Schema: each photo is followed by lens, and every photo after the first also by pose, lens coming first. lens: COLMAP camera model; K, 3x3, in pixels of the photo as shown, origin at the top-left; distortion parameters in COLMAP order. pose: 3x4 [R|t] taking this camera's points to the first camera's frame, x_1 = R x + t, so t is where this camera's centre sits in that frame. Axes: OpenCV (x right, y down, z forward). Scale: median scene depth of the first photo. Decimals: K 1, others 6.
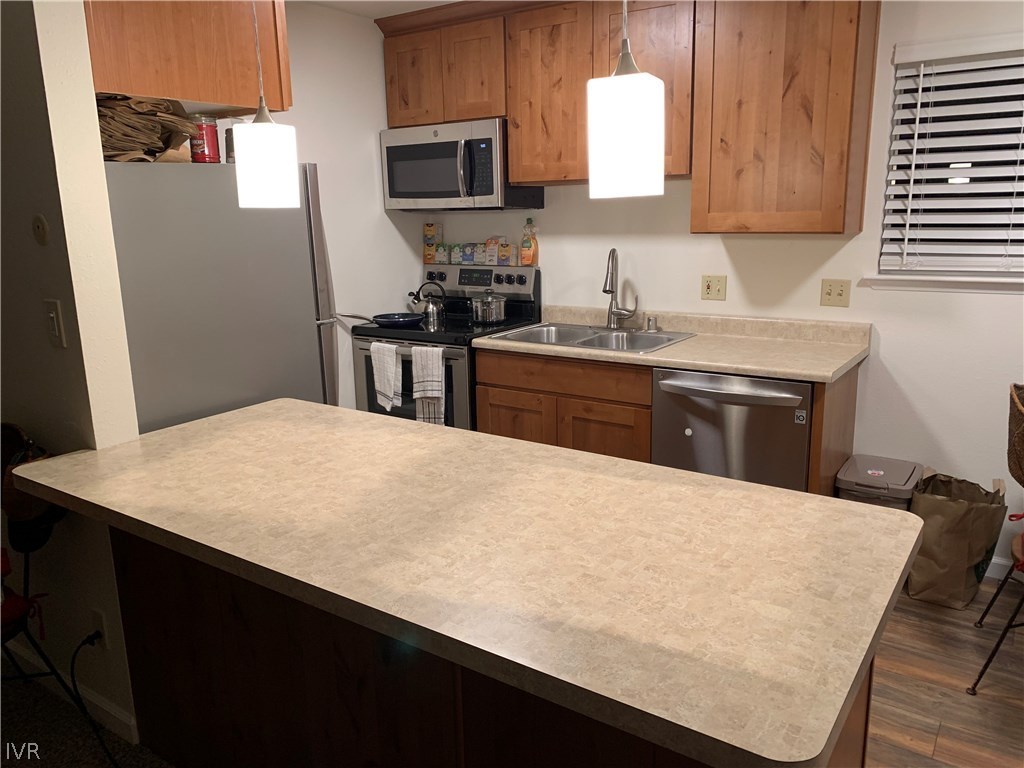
lens RADIAL K [[781.7, 0, 512.1], [0, 781.7, 378.2], [0, 0, 1]] dist [0.027551, -0.038296]
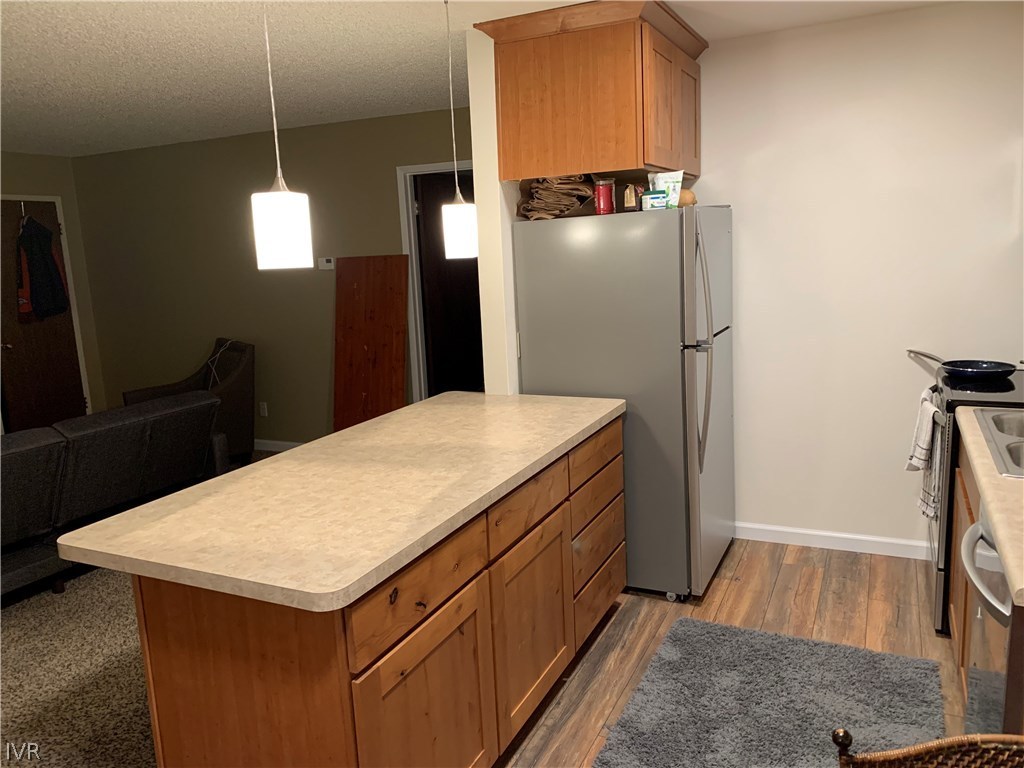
lens RADIAL K [[781.7, 0, 508.0], [0, 781.7, 381.6], [0, 0, 1]] dist [0.027551, -0.038296]
pose [[0.148620, 0.187801, -0.970898, 0.733667], [-0.170326, 0.971990, 0.161940, -0.143518], [0.974116, 0.141301, 0.176445, 0.501324]]
